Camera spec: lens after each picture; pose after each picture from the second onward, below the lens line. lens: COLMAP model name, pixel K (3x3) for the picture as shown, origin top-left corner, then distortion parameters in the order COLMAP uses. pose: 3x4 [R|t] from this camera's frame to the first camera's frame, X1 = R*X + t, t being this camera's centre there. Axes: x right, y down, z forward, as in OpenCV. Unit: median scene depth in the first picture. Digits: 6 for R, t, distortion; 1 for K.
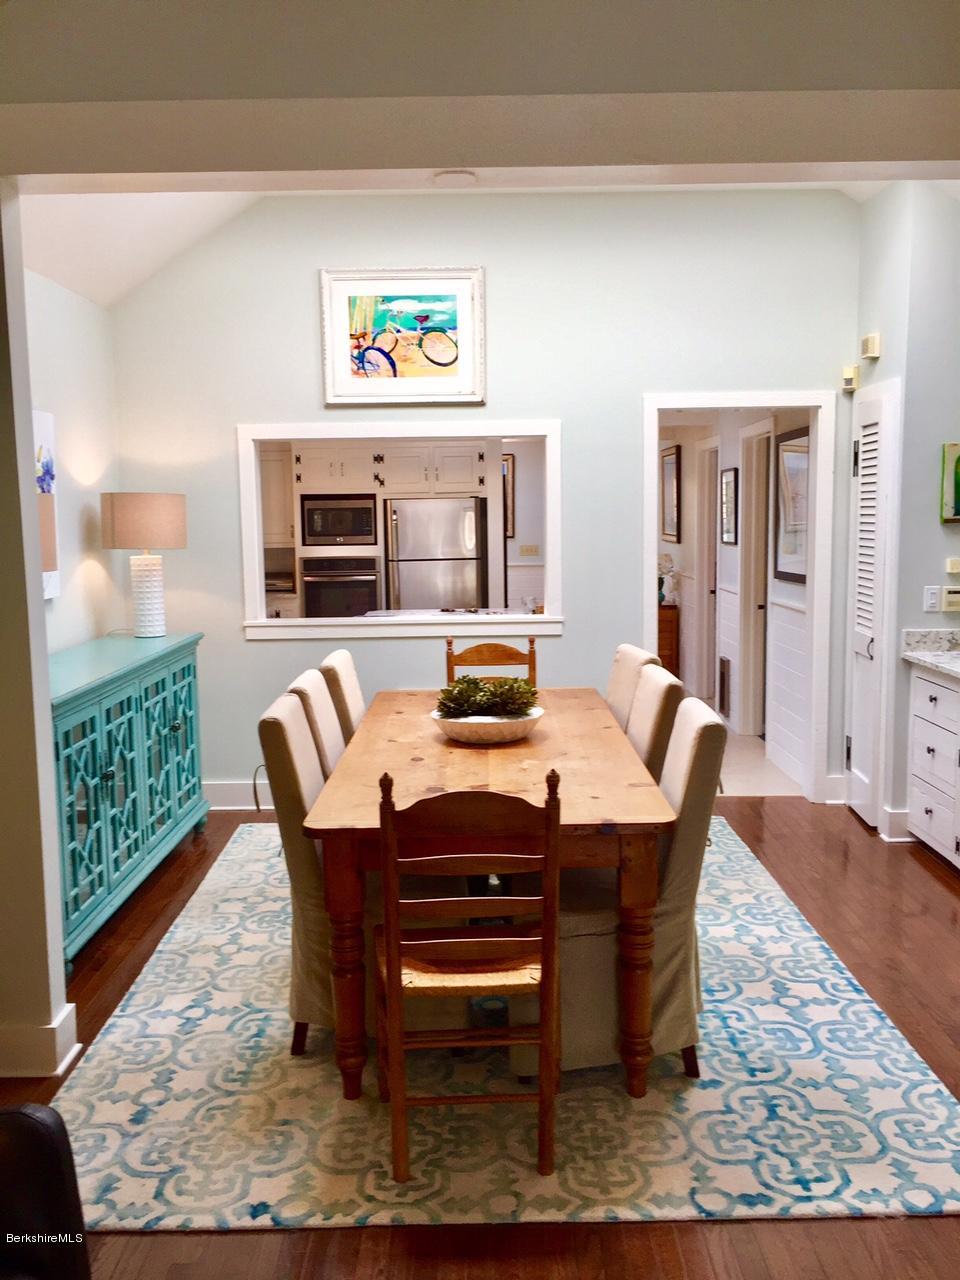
lens RADIAL K [[1095.0, 0, 474.0], [0, 1095.0, 633.6], [0, 0, 1]] dist [0.074843, -0.094372]
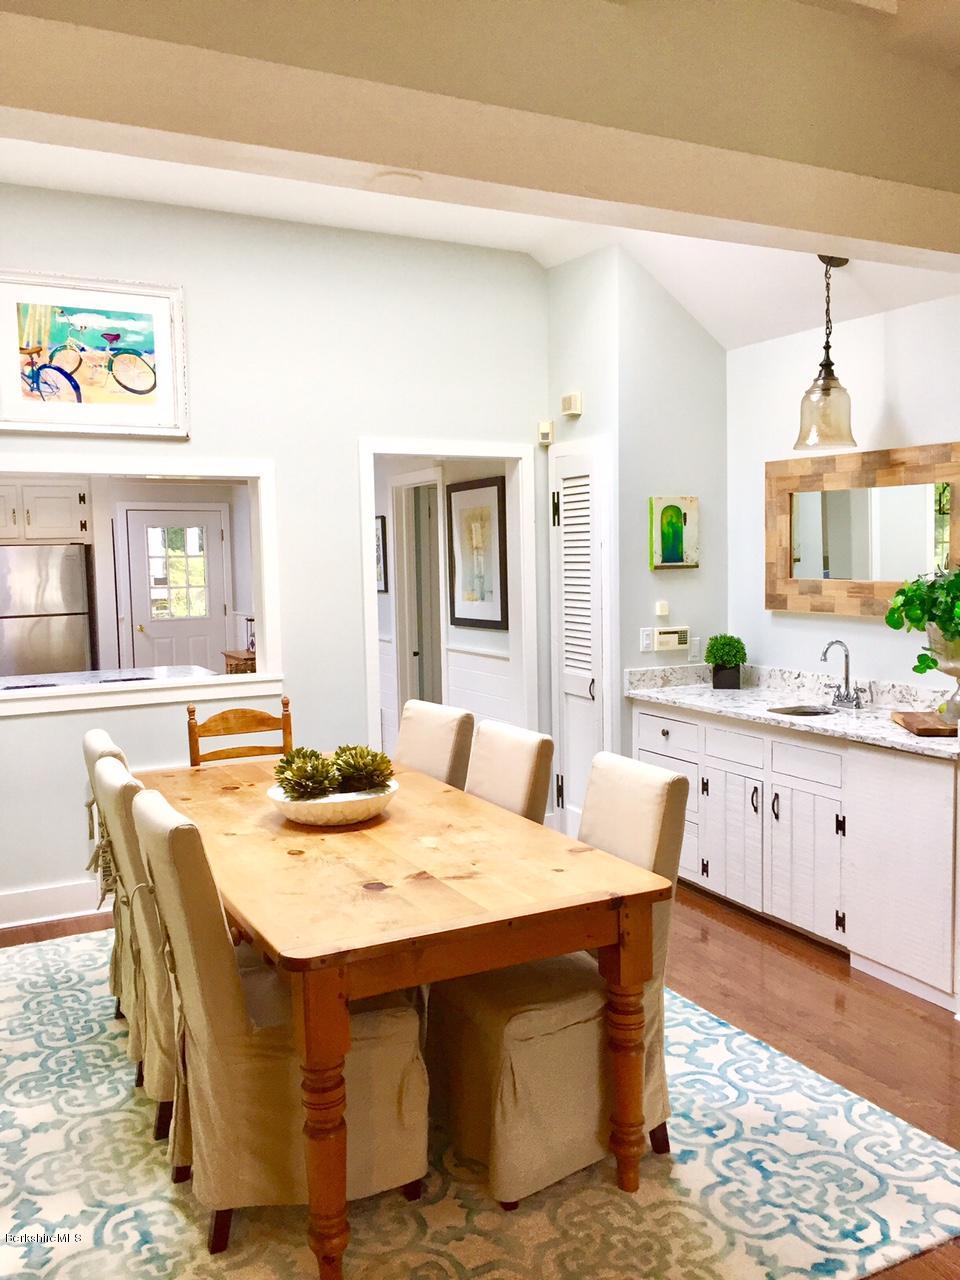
lens RADIAL K [[1095.0, 0, 481.8], [0, 1095.0, 635.0], [0, 0, 1]] dist [0.074843, -0.094372]
pose [[0.887711, -0.036739, 0.458933, -0.218687], [0.055808, 0.998047, -0.028053, -0.015071], [-0.457006, 0.050515, 0.888028, 0.124350]]
